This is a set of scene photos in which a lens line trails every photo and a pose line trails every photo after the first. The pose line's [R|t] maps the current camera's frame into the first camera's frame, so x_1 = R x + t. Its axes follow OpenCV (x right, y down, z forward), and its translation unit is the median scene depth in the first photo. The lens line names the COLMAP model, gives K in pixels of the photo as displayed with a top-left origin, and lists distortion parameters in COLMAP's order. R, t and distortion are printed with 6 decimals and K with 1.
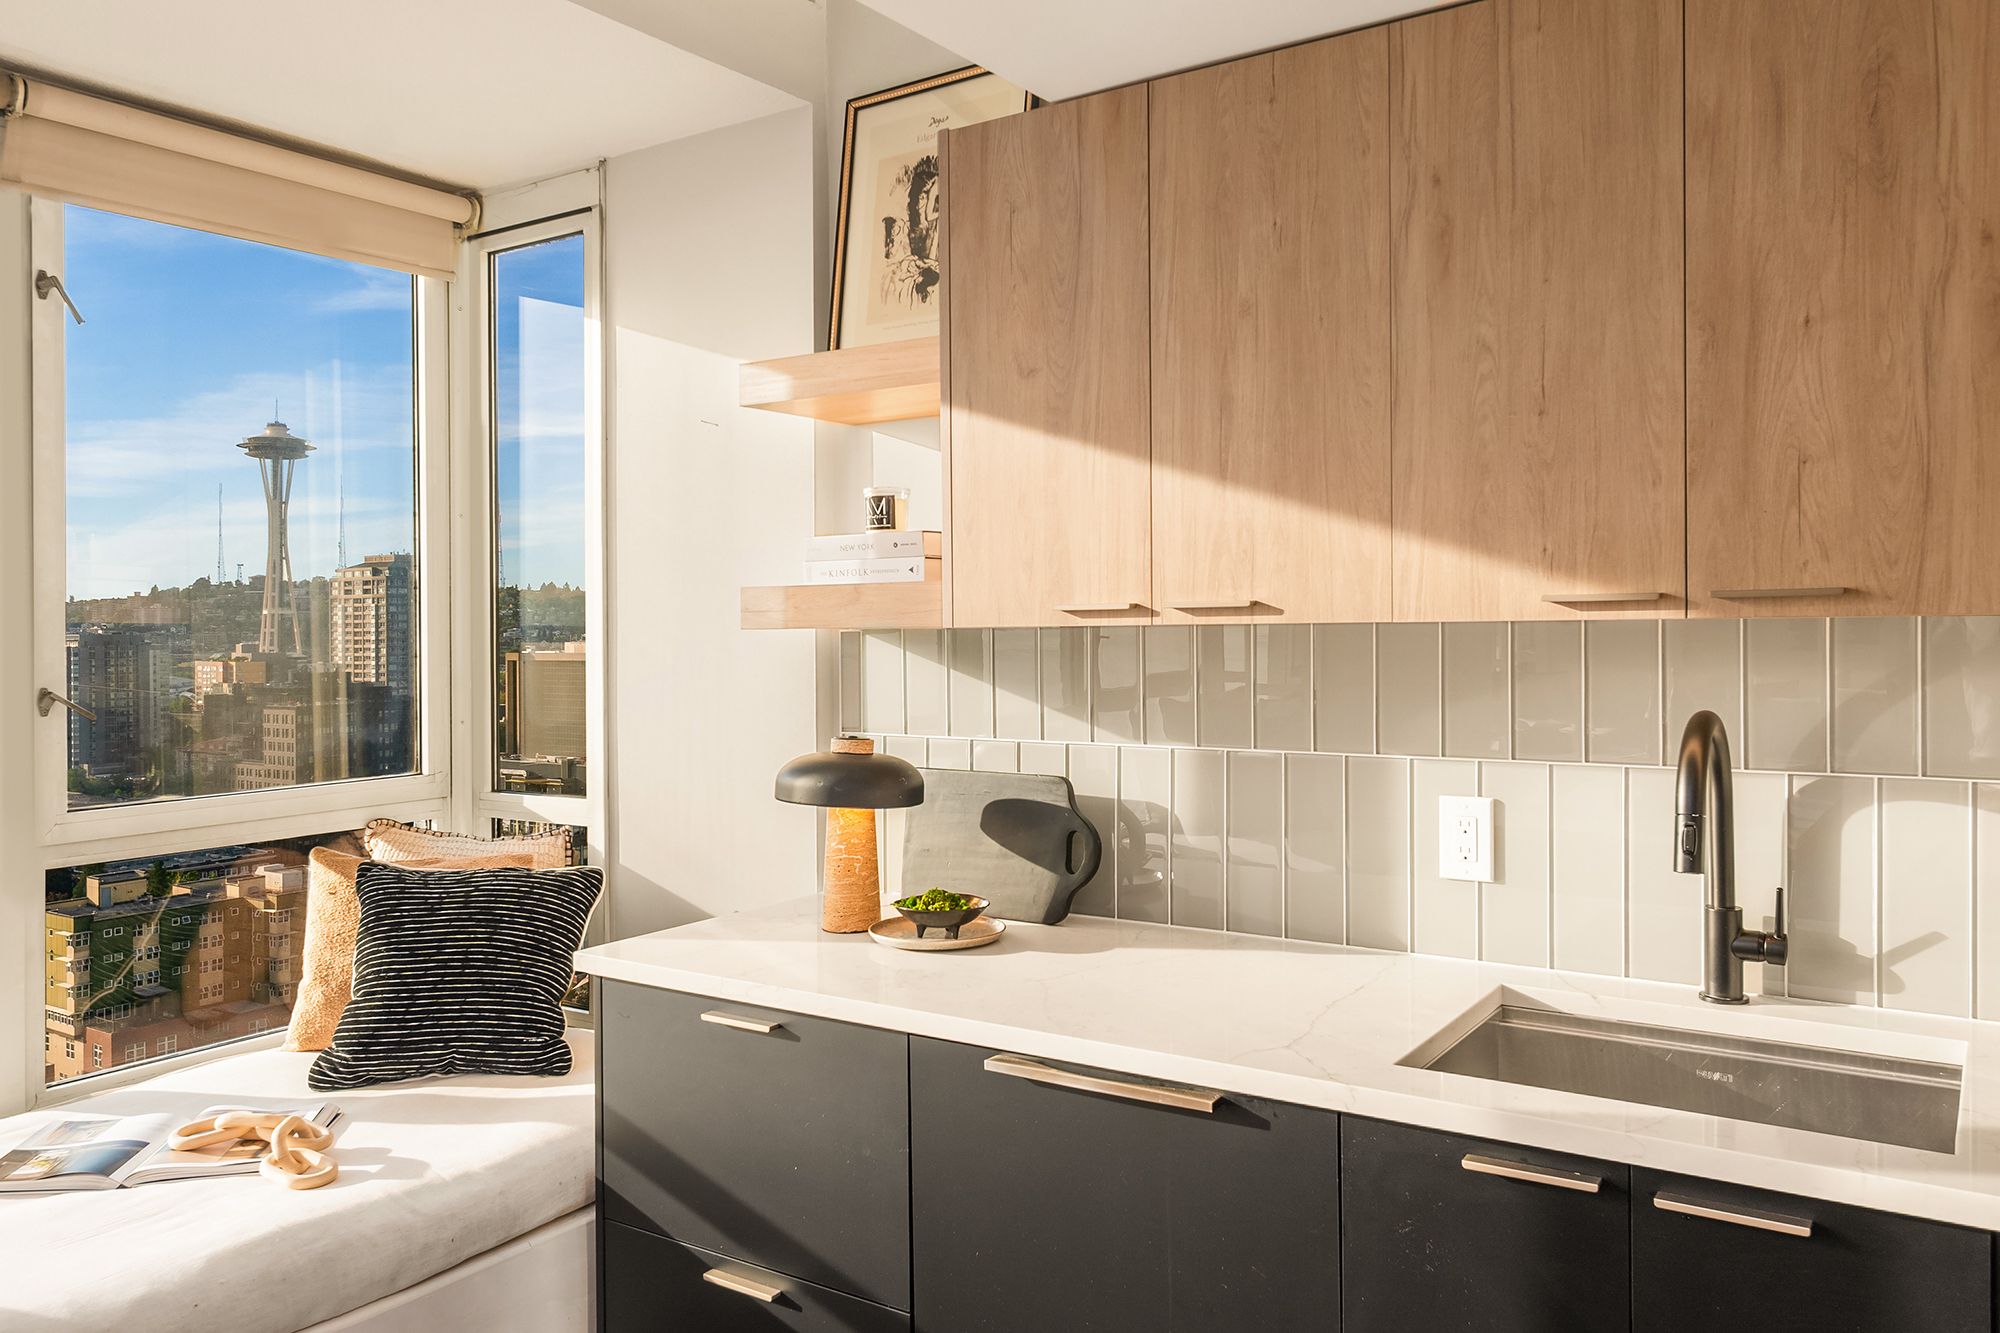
lens RADIAL K [[1504.8, 0, 994.0], [0, 1504.8, 622.5], [0, 0, 1]] dist [0.004765, 0.002192]
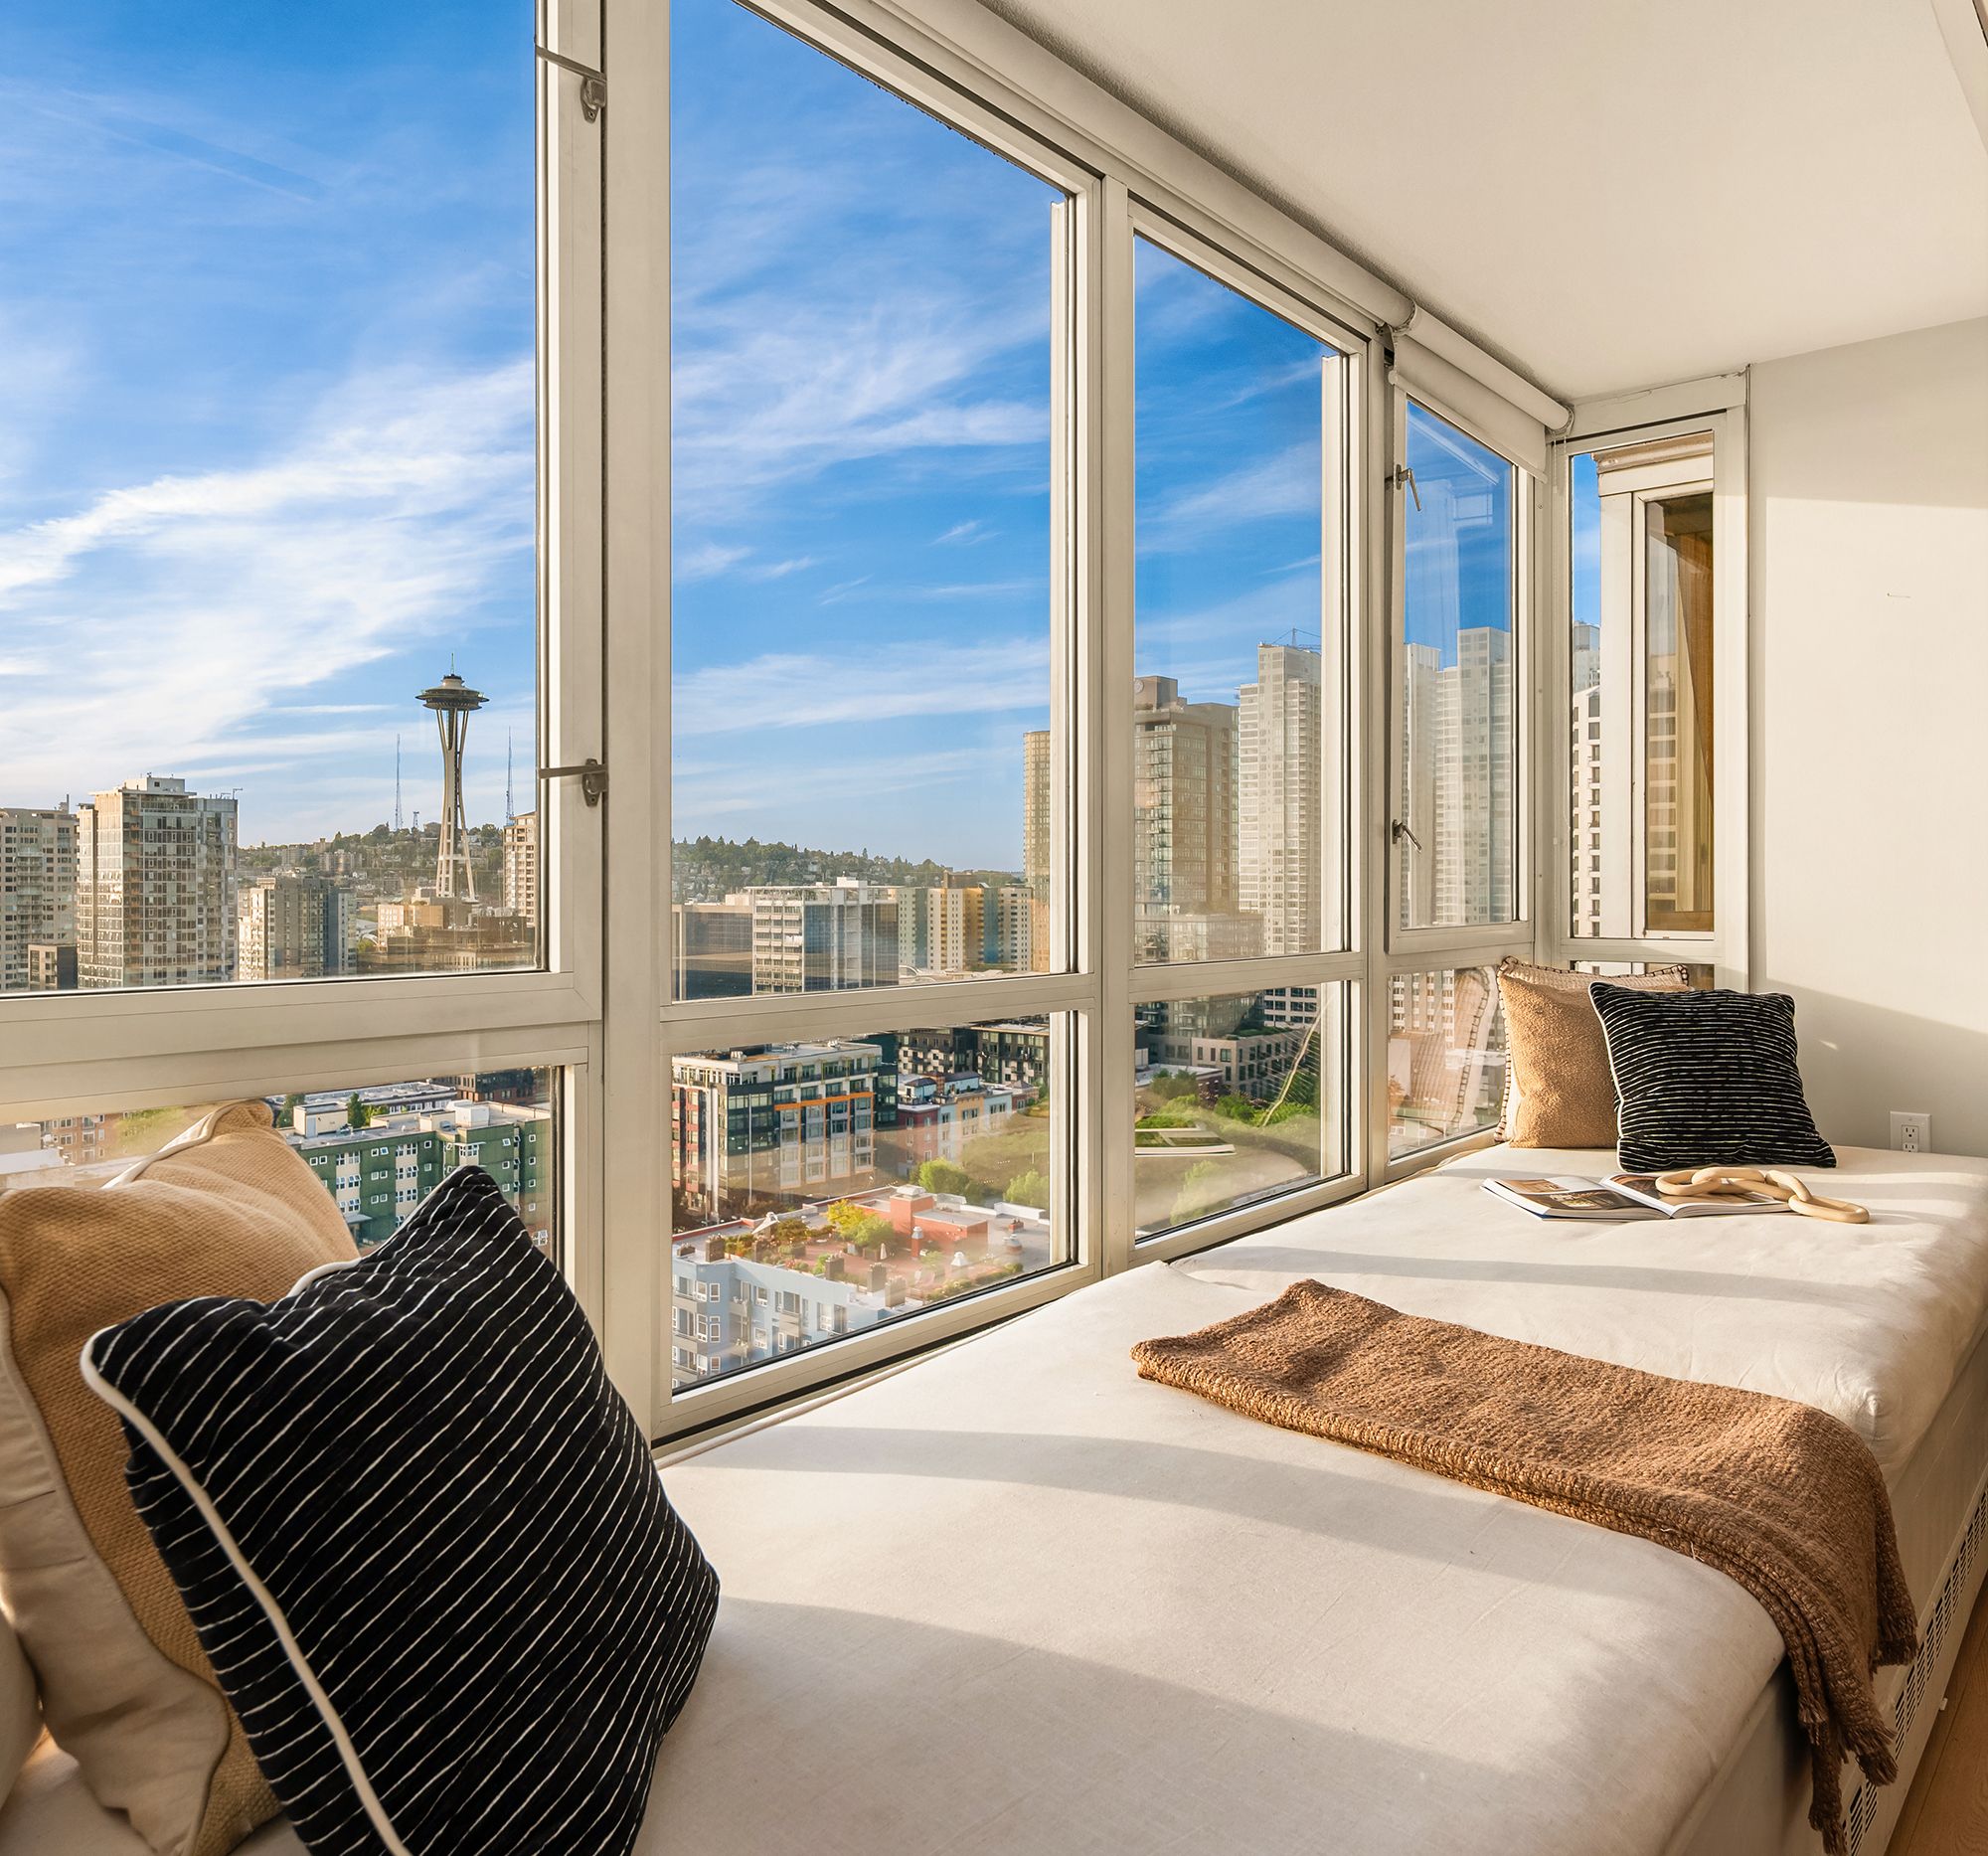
lens RADIAL K [[1519.7, 0, 962.2], [0, 1519.7, 872.9], [0, 0, 1]] dist [0.006464, 0.002537]
pose [[0.995146, 0.009818, -0.097917, -0.836970], [-0.010154, 0.999944, -0.002936, 0.089818], [0.097882, 0.003916, 0.995190, -0.208051]]
